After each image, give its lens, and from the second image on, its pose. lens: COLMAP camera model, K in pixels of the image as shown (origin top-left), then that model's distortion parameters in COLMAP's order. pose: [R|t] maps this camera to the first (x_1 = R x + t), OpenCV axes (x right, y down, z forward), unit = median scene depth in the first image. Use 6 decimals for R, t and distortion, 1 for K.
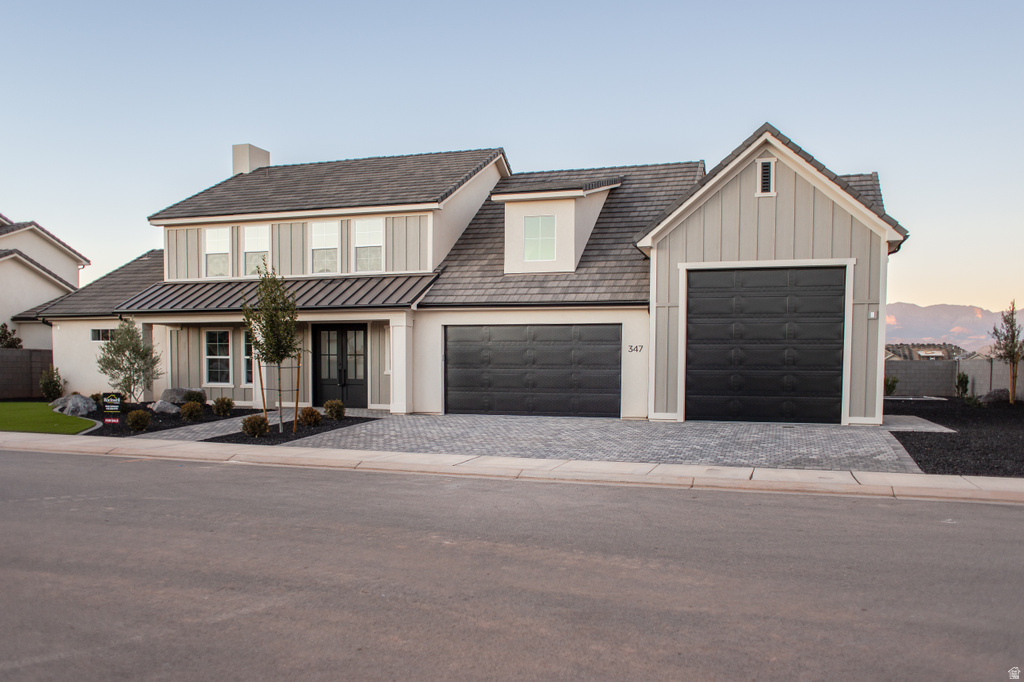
lens RADIAL K [[810.4, 0, 487.6], [0, 810.4, 414.0], [0, 0, 1]] dist [-0.015661, -0.003533]
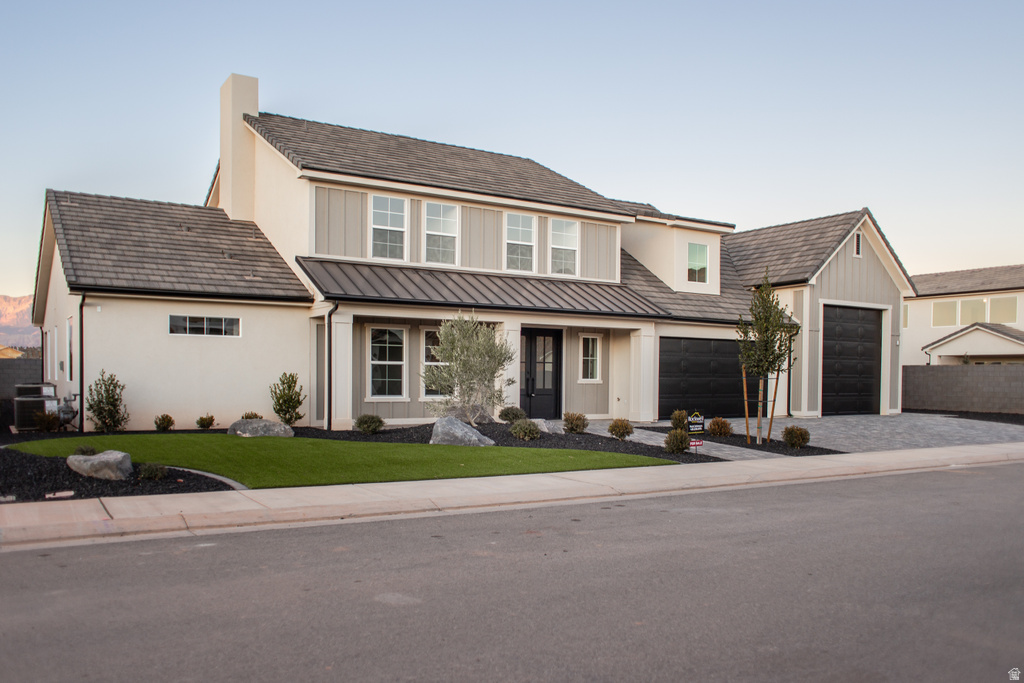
lens RADIAL K [[810.4, 0, 487.6], [0, 810.4, 414.5], [0, 0, 1]] dist [-0.015661, -0.003533]
pose [[0.648869, -0.039279, 0.759886, -1.007219], [0.037237, 0.999109, 0.019848, -0.037621], [-0.759989, 0.015417, 0.649753, 0.488926]]
